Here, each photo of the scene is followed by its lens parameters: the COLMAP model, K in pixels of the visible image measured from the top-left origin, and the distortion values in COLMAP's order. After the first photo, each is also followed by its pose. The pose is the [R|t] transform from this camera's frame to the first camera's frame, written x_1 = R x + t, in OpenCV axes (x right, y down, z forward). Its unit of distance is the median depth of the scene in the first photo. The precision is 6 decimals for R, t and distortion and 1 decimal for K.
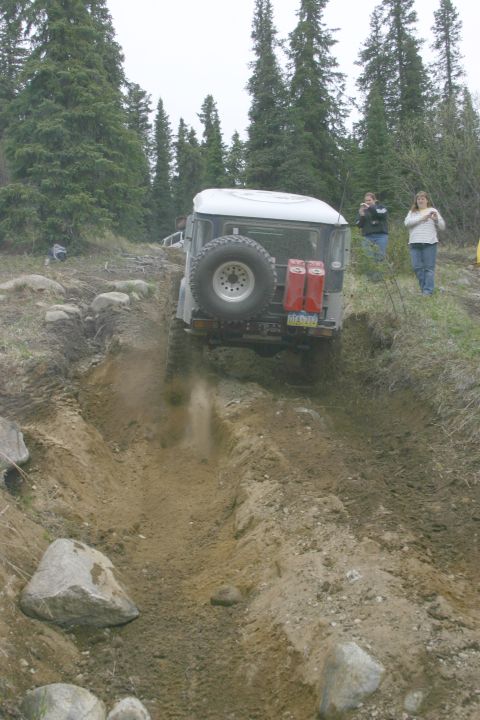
lens RADIAL K [[965.2, 0, 240.0], [0, 965.2, 360.0], [0, 0, 1]] dist [-0.023504, -0.013279]
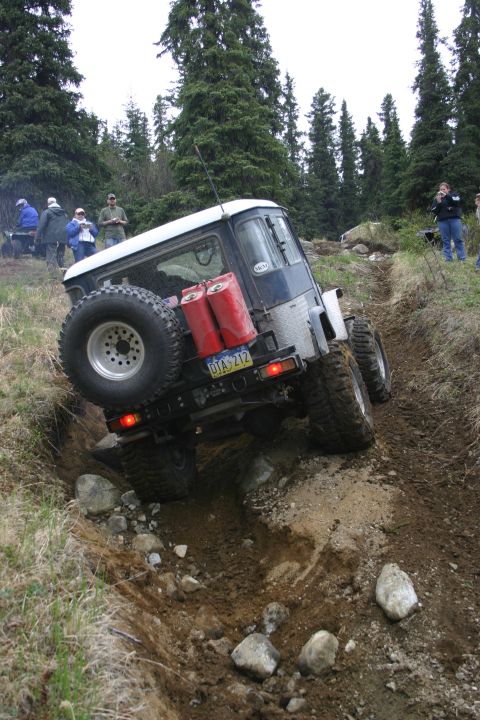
lens RADIAL K [[1011.6, 0, 241.2], [0, 1011.6, 350.7], [0, 0, 1]] dist [-0.009939, 0.004354]
pose [[0.974226, -0.020357, -0.224655, 0.066476], [0.016685, 0.999695, -0.018229, 0.019433], [0.224958, 0.014011, 0.974268, -0.100351]]
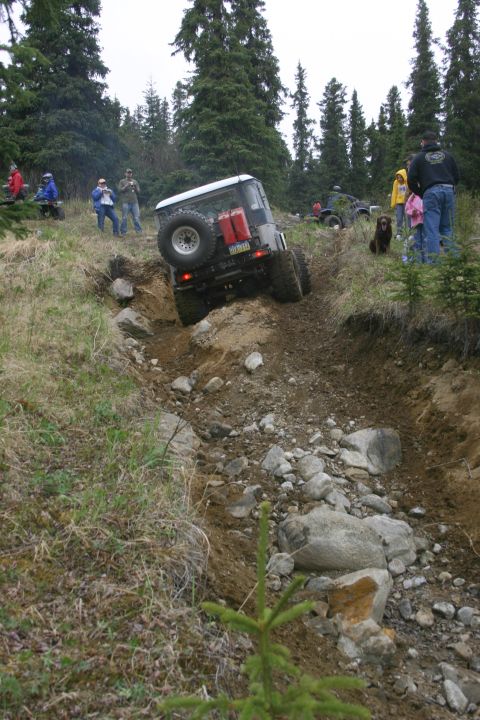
lens RADIAL K [[1084.9, 0, 236.0], [0, 1084.9, 360.6], [0, 0, 1]] dist [-0.015467, 0.071207]
pose [[0.967340, 0.014592, -0.253064, 0.140969], [-0.016937, 0.999831, -0.007089, 0.060111], [0.252918, 0.011144, 0.967424, -0.289030]]
